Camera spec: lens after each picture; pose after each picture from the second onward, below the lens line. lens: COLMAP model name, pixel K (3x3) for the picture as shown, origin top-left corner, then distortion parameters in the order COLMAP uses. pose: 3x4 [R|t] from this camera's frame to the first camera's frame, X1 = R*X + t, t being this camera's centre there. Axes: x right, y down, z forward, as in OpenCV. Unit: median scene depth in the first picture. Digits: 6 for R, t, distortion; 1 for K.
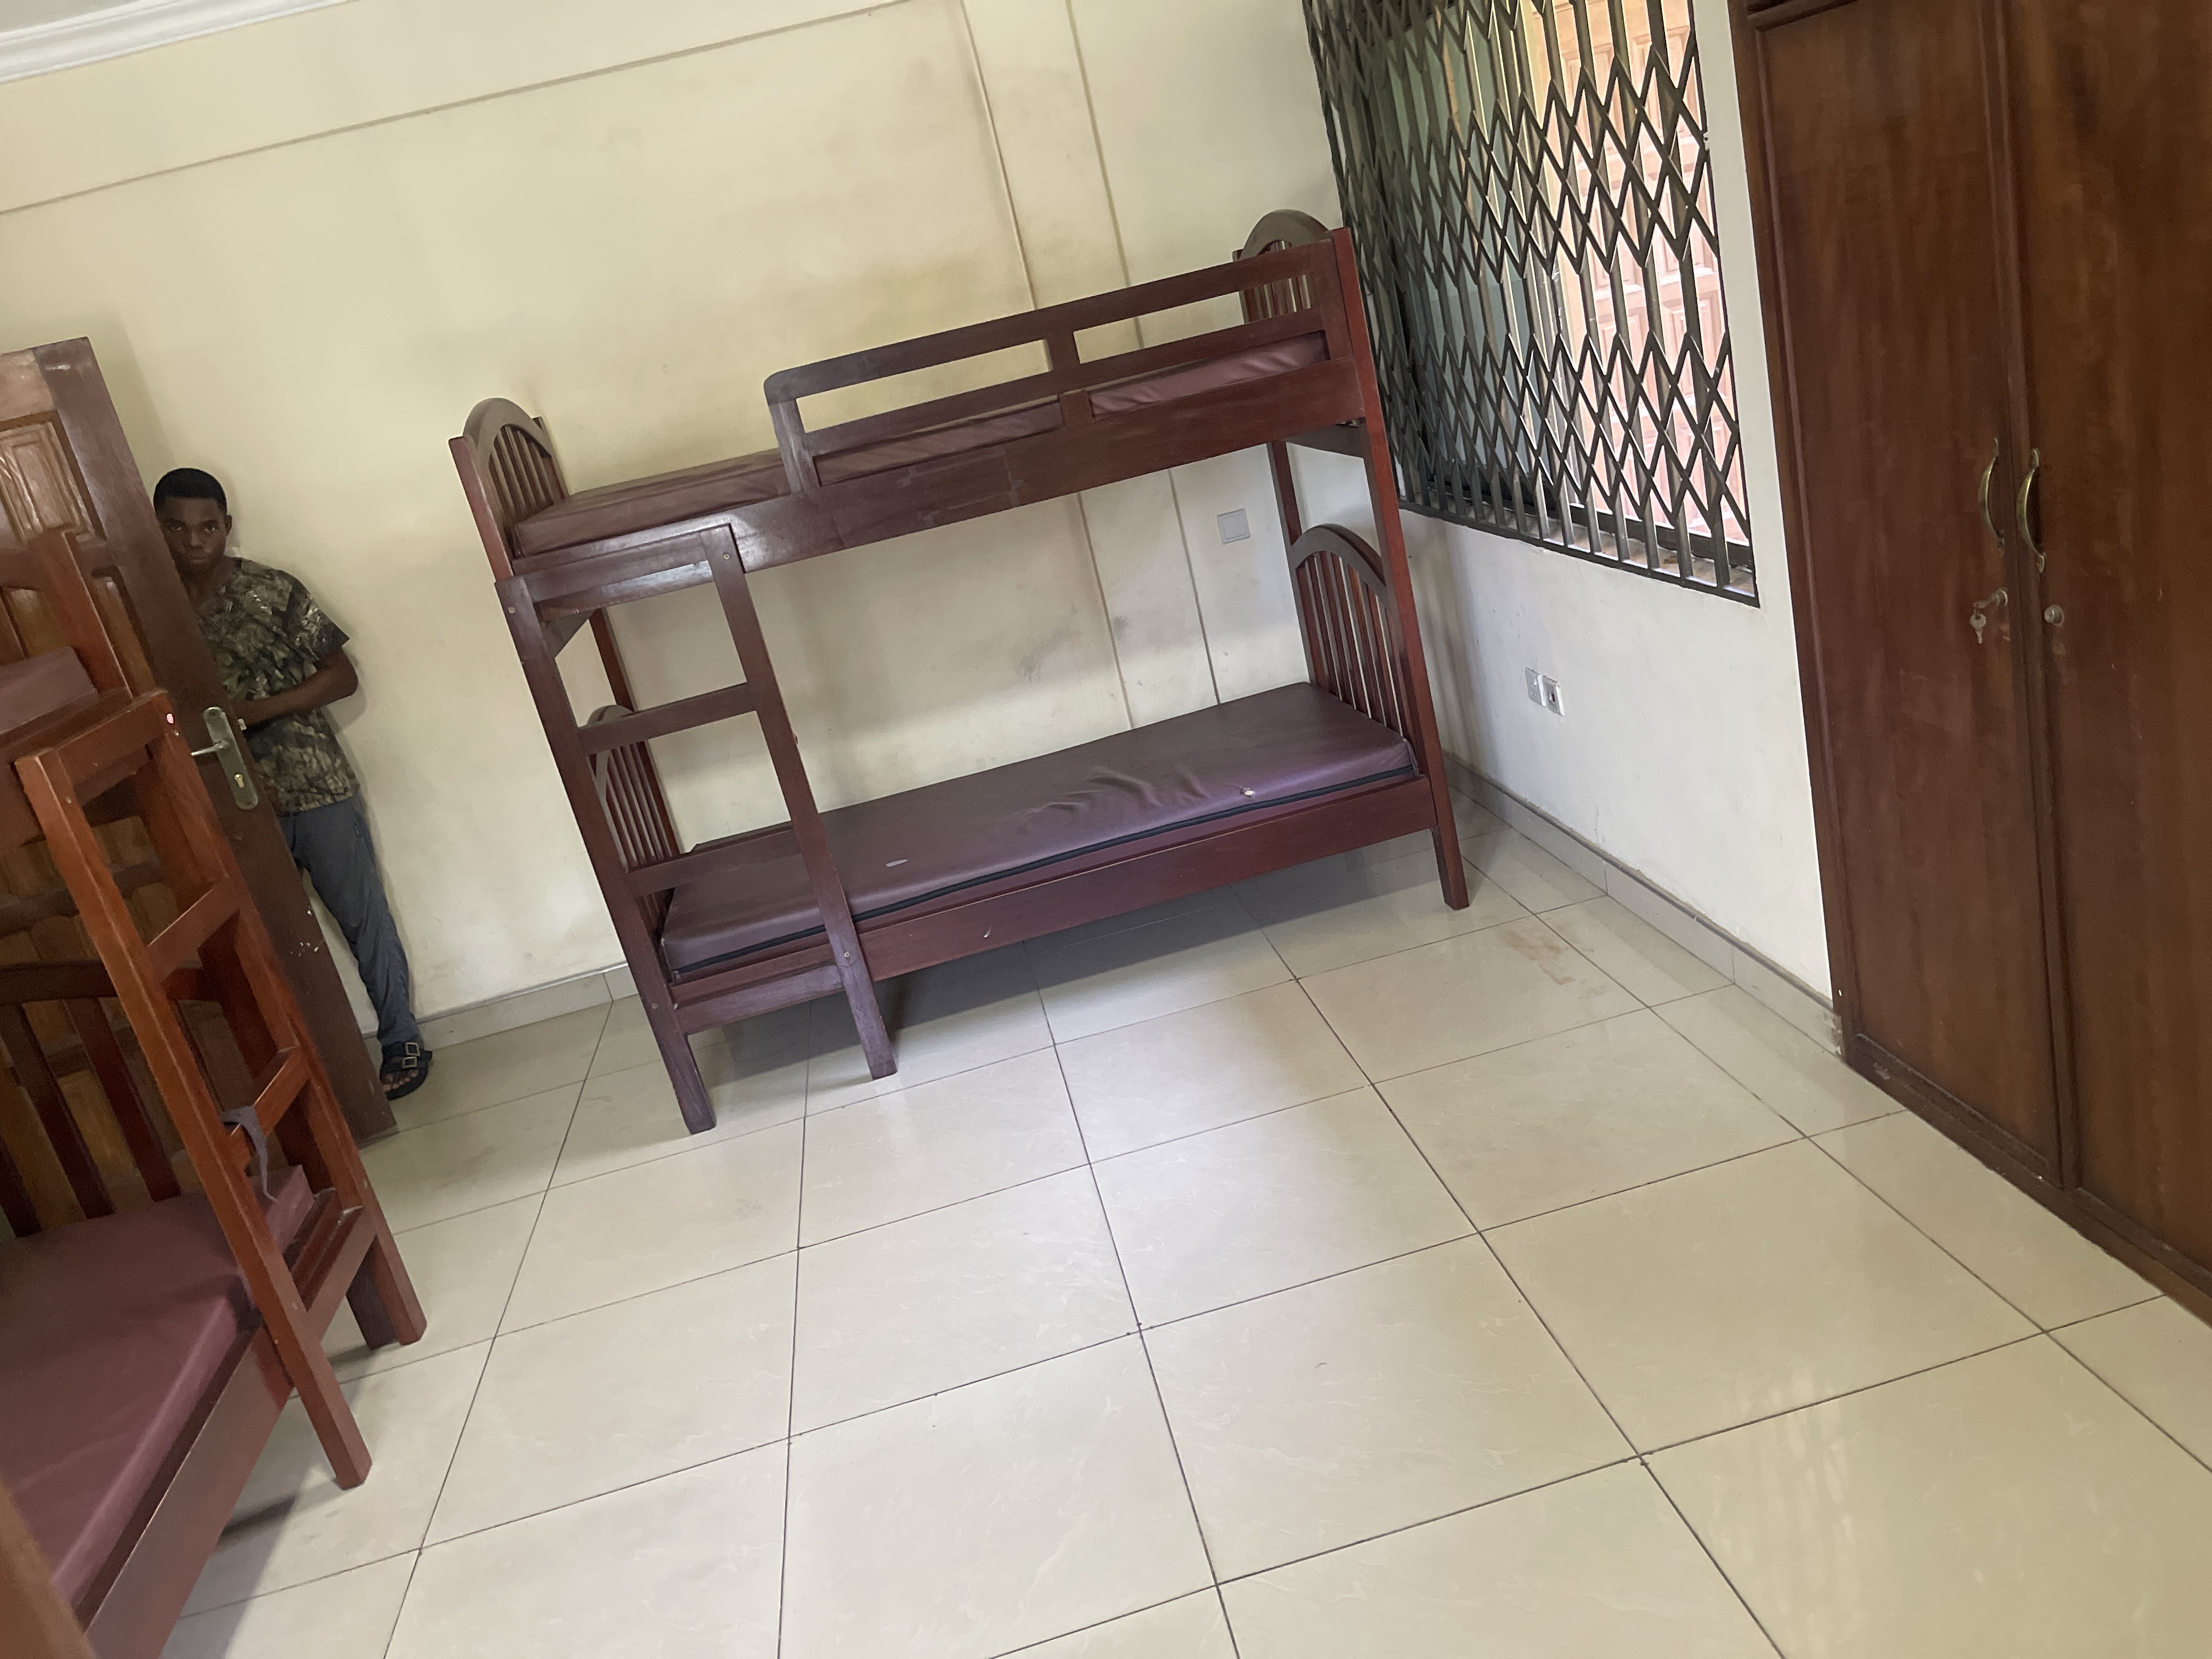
lens RADIAL K [[1665.2, 0, 1106.0], [0, 1665.2, 829.5], [0, 0, 1]] dist [0.088617, -0.093388]
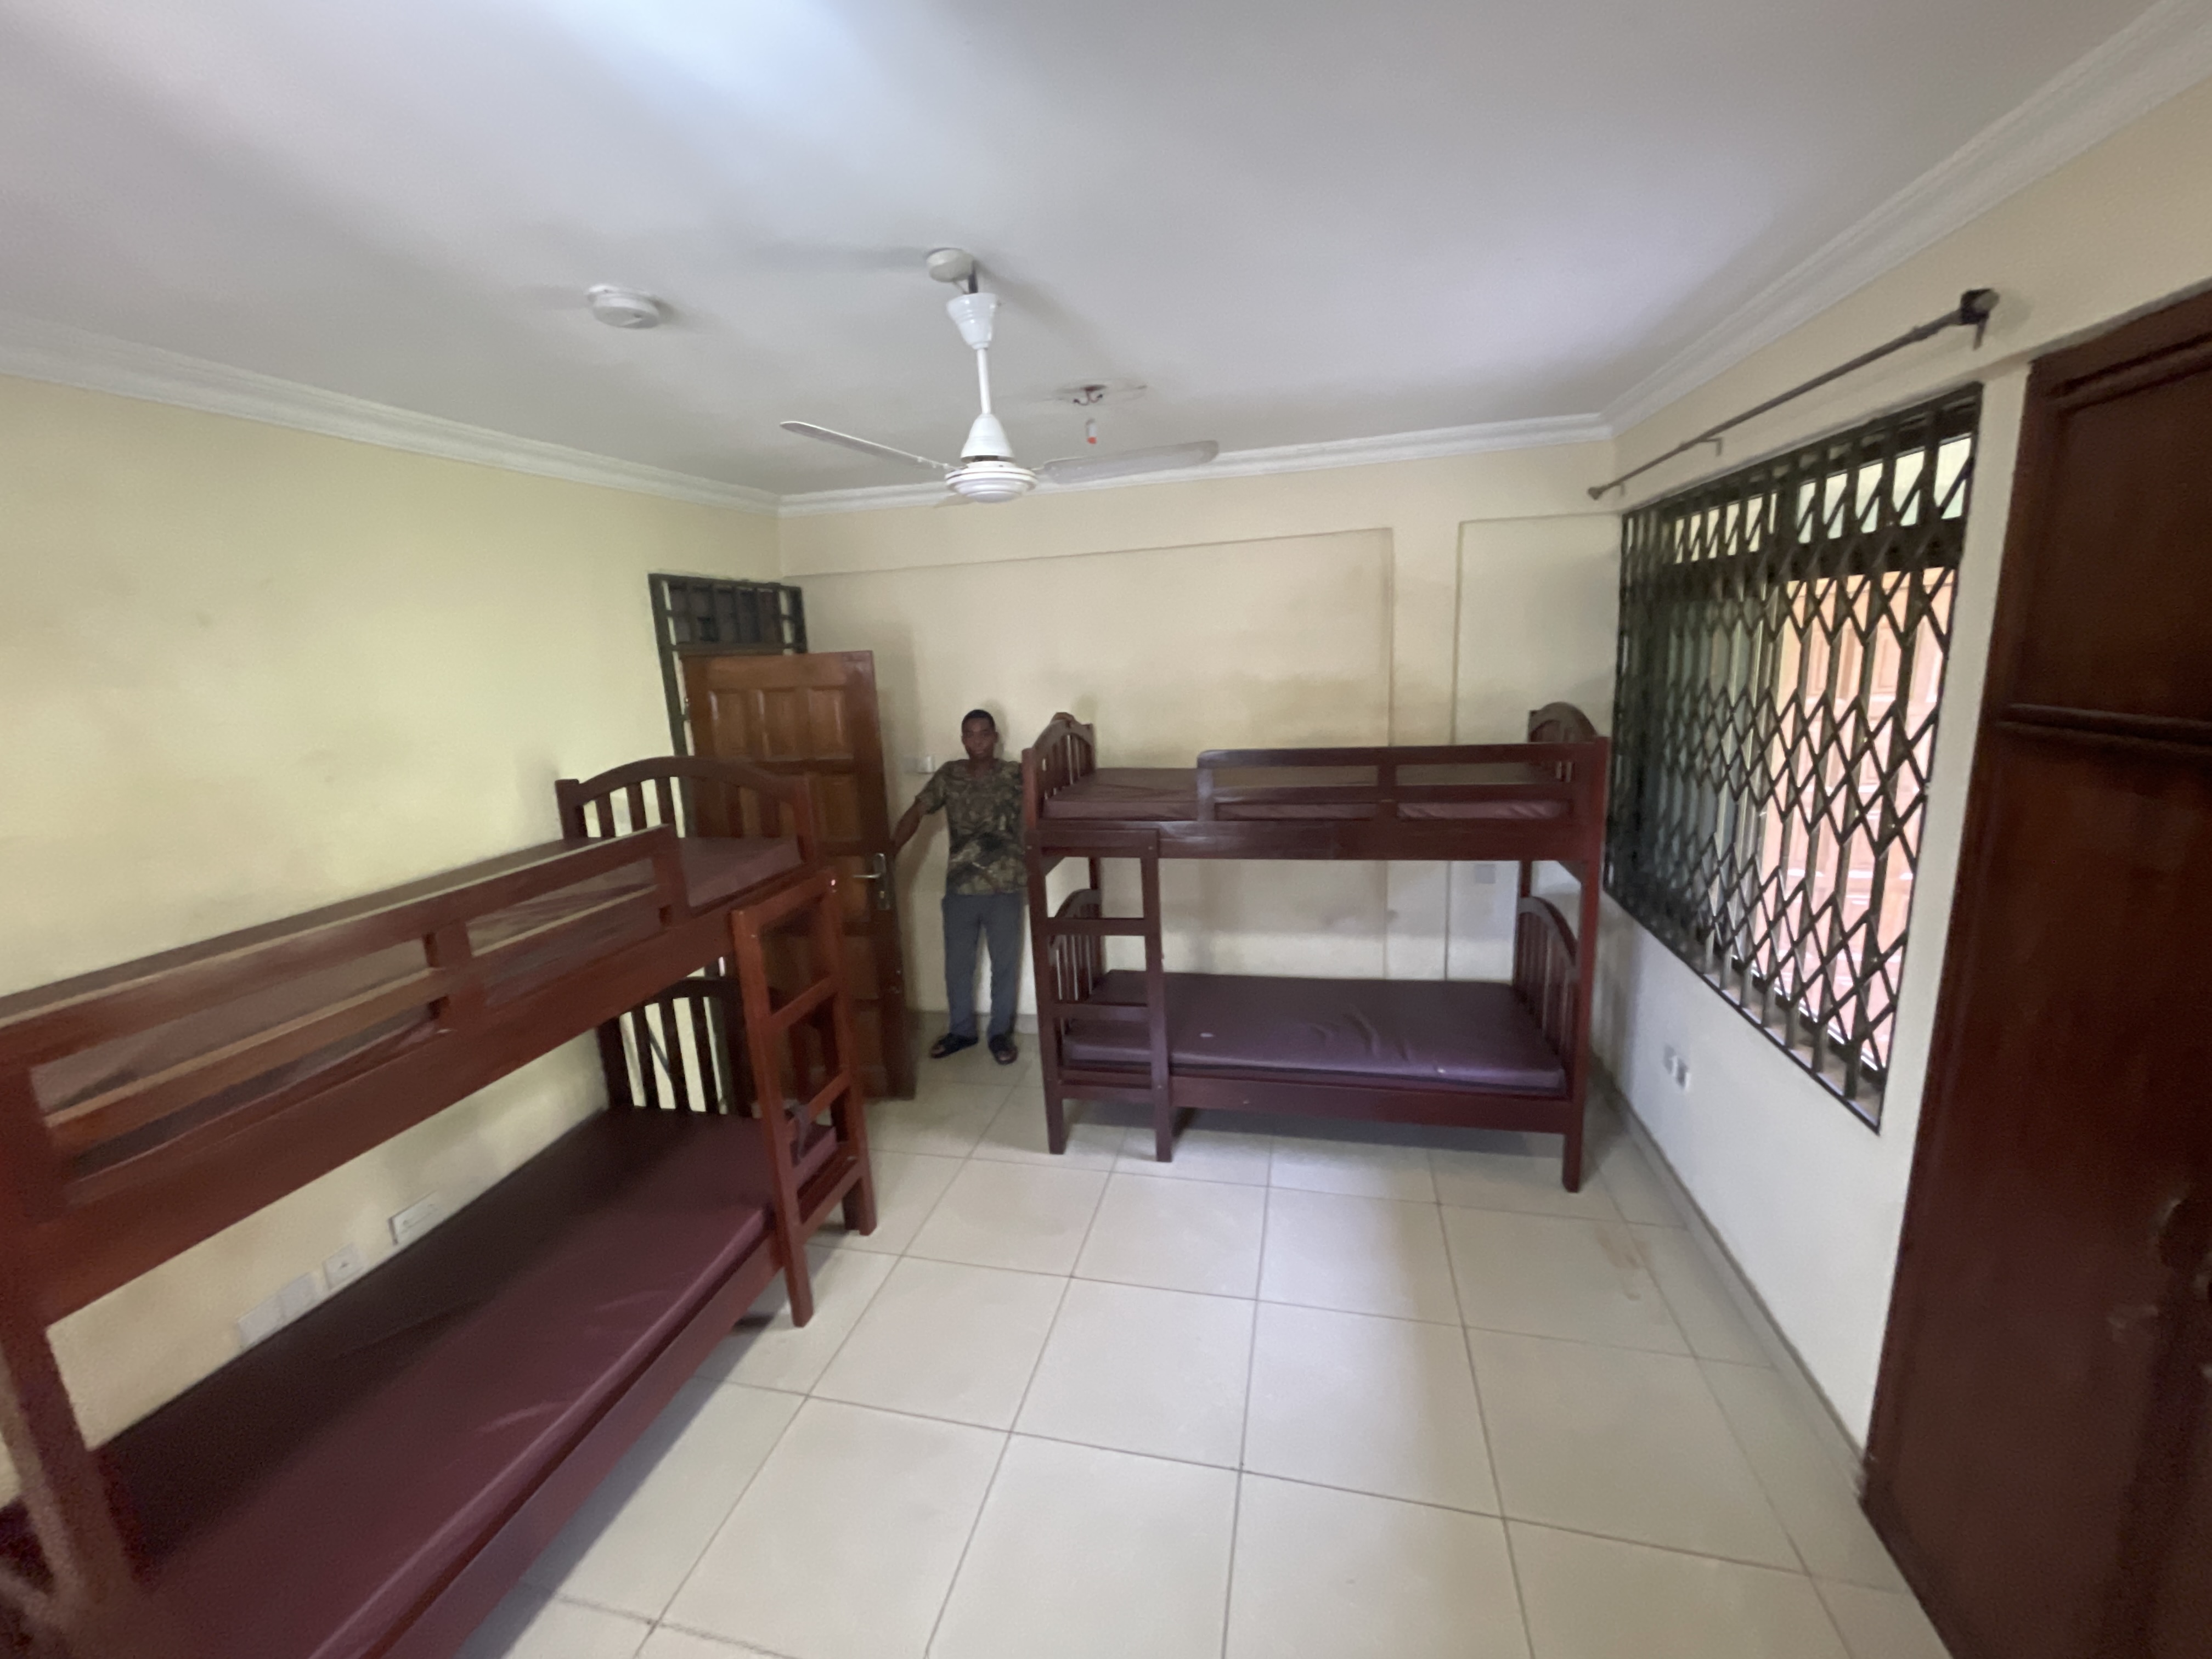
lens RADIAL K [[873.5, 0, 1106.0], [0, 873.5, 829.5], [0, 0, 1]] dist [0.000148, 0.004172]
pose [[0.909292, 0.255486, -0.328504, 0.015558], [-0.268252, 0.963325, 0.006687, -0.161207], [0.318165, 0.082041, 0.944479, 0.143302]]
